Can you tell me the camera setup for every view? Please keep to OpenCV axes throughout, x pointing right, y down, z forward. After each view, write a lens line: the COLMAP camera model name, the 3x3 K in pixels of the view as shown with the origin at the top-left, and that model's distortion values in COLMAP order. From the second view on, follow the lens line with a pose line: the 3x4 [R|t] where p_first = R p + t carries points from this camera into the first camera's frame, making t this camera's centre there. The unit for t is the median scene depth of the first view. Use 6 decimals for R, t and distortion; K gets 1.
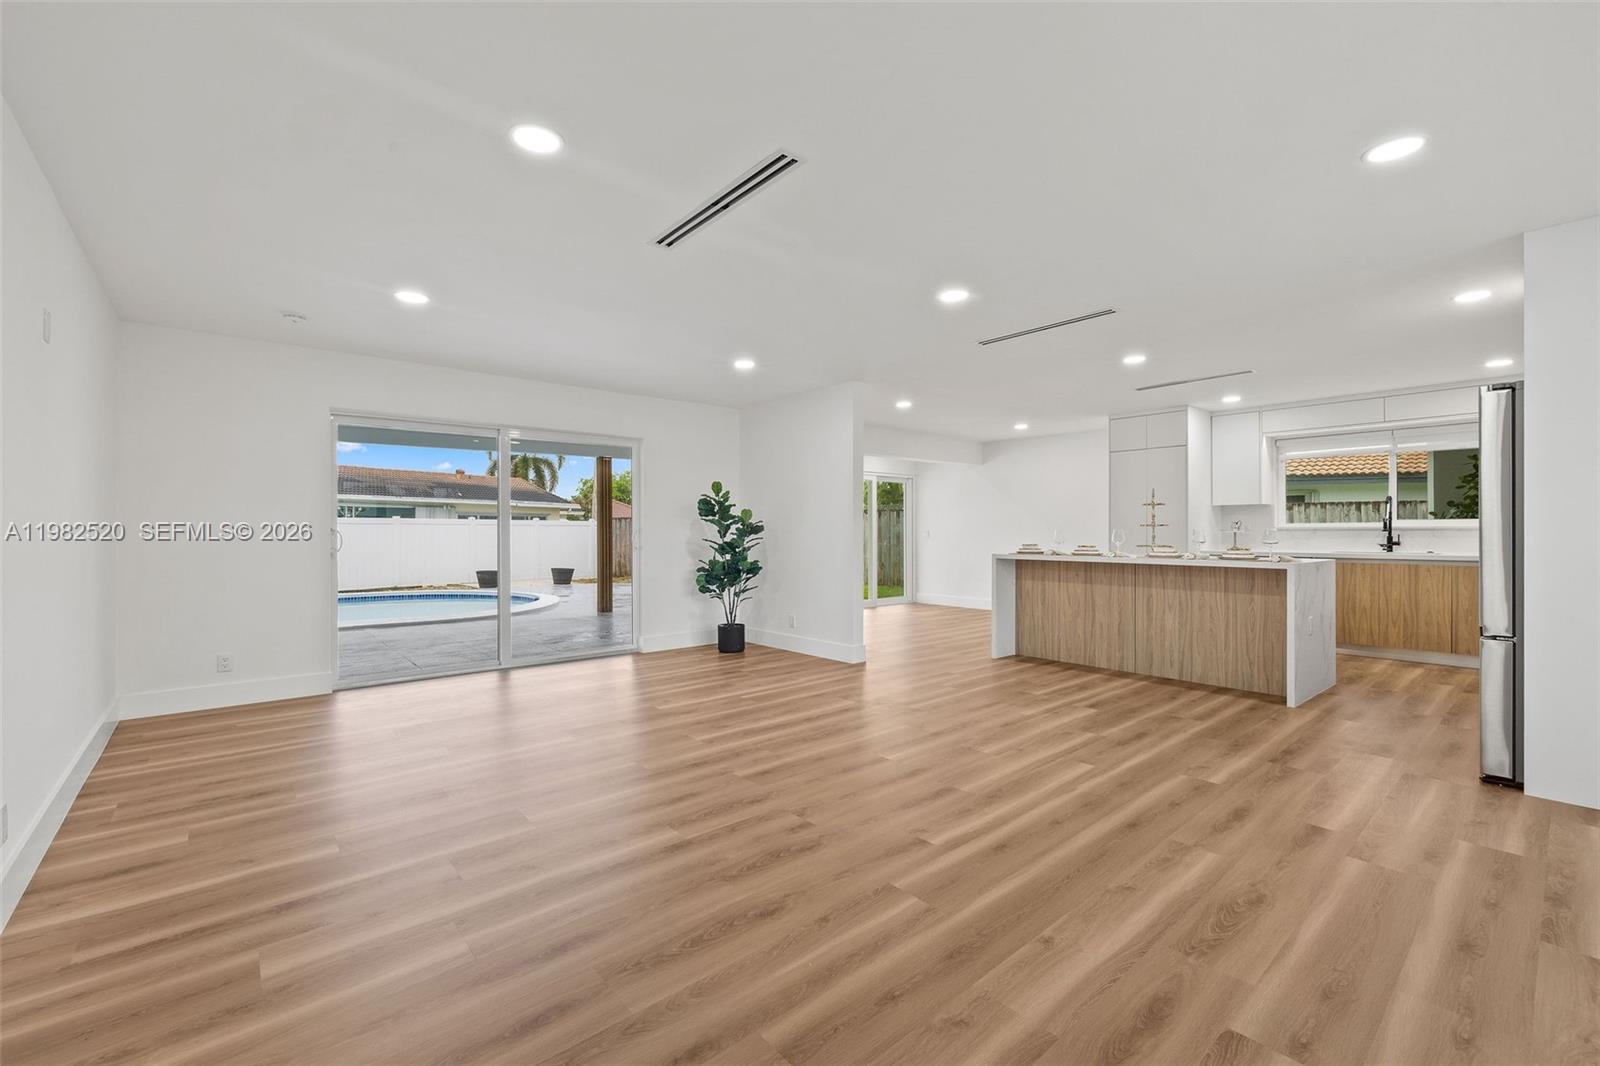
lens RADIAL K [[673.3, 0, 814.2], [0, 673.3, 537.2], [0, 0, 1]] dist [-0.001722, -0.000479]
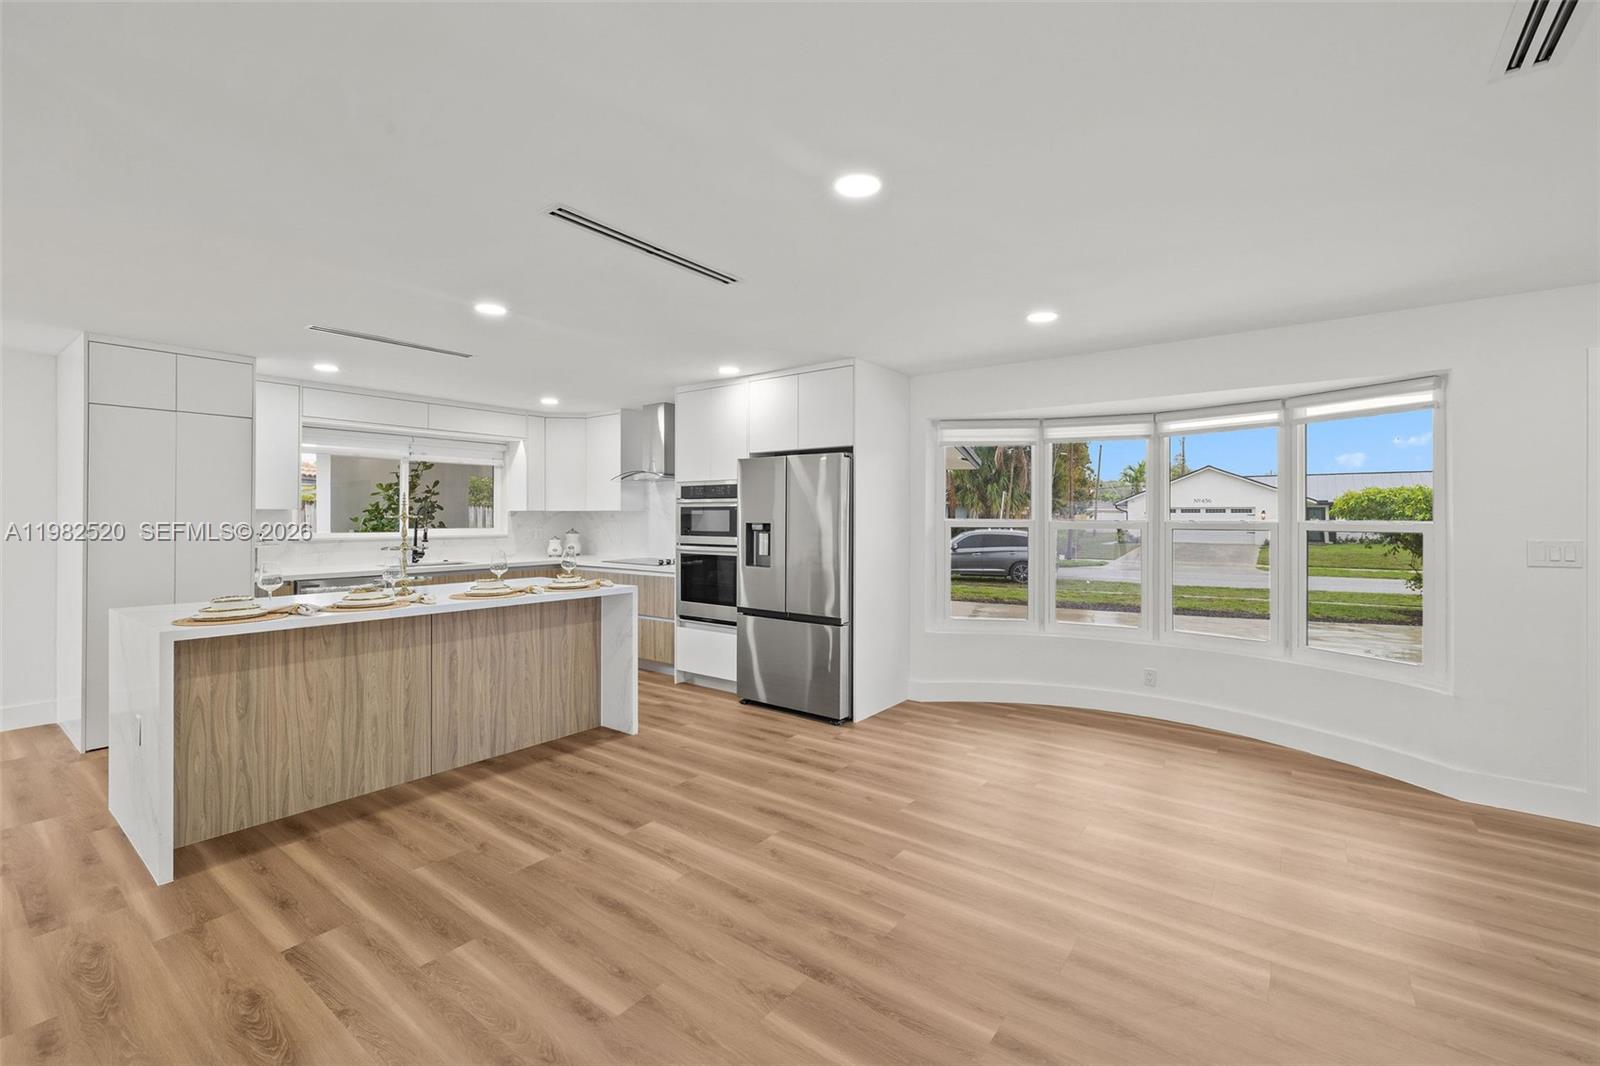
lens RADIAL K [[673.3, 0, 779.1], [0, 673.3, 517.0], [0, 0, 1]] dist [-0.001722, -0.000479]
pose [[-0.183192, 0.000707, 0.983077, -0.305051], [0.004905, 0.999988, 0.000195, -0.064268], [-0.983065, 0.004858, -0.183194, 1.013738]]
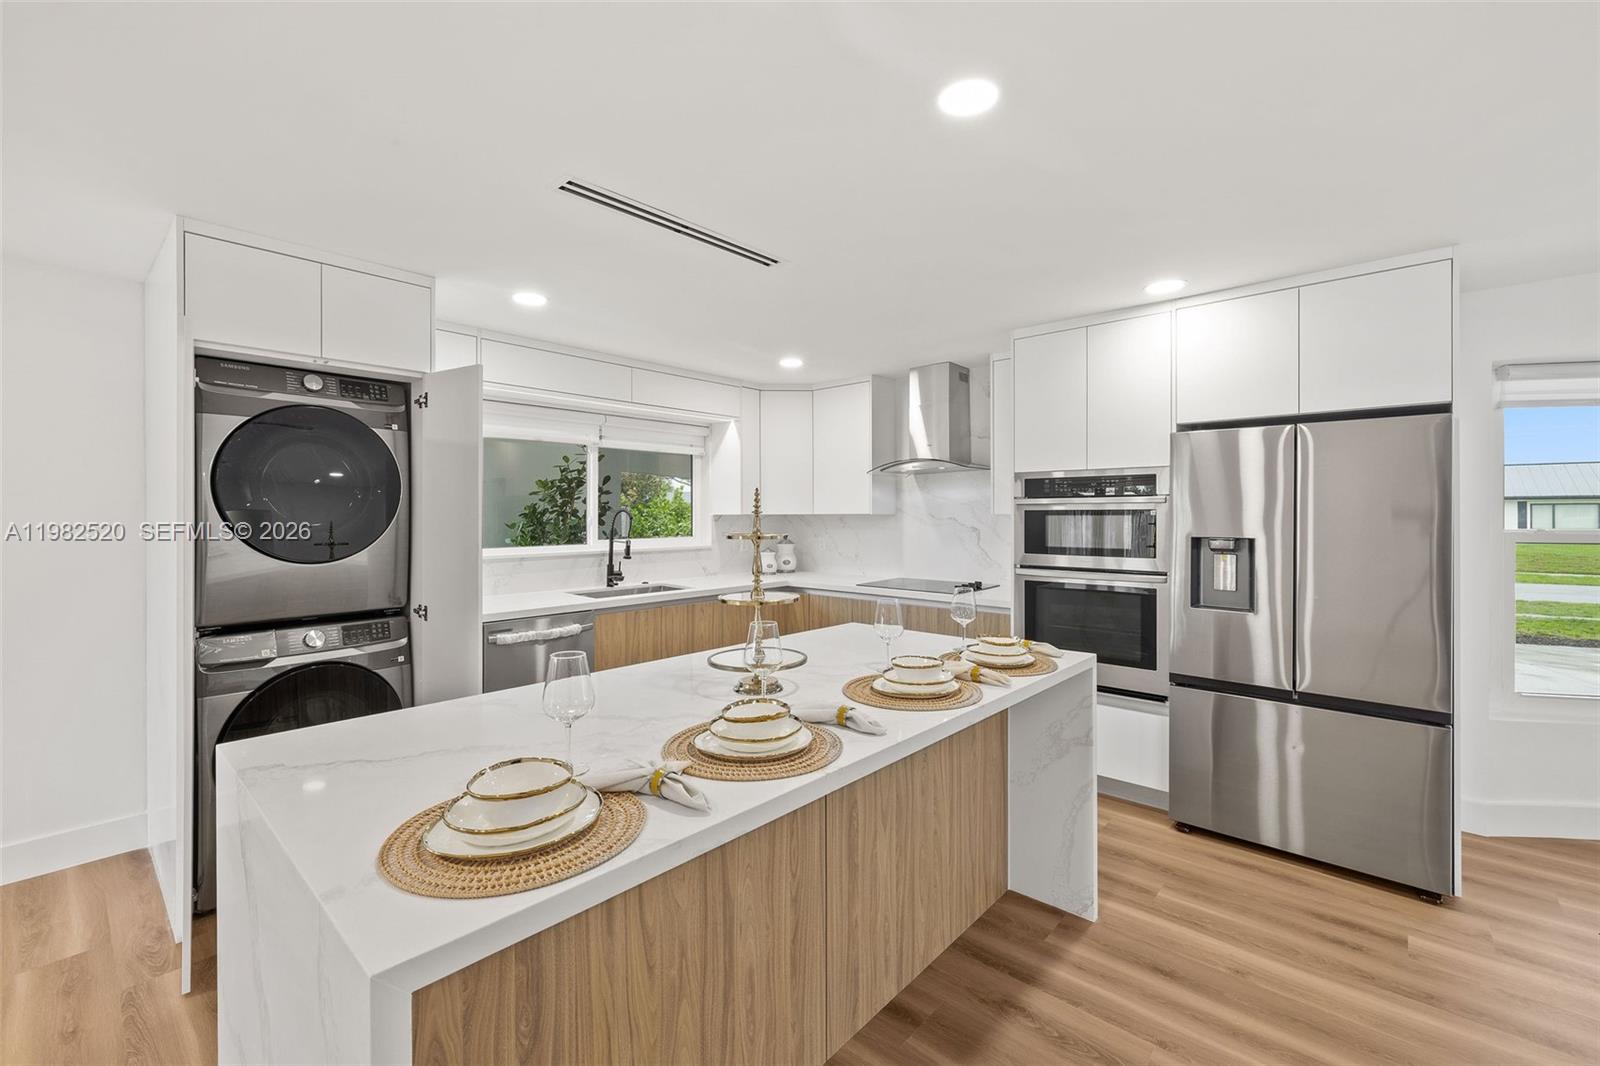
lens RADIAL K [[673.3, 0, 790.6], [0, 673.3, 513.2], [0, 0, 1]] dist [-0.001722, -0.000479]
pose [[-0.103235, 0.002978, 0.994653, 0.198567], [0.008112, 0.999965, -0.002152, -0.081069], [-0.994624, 0.007846, -0.103255, 1.355867]]
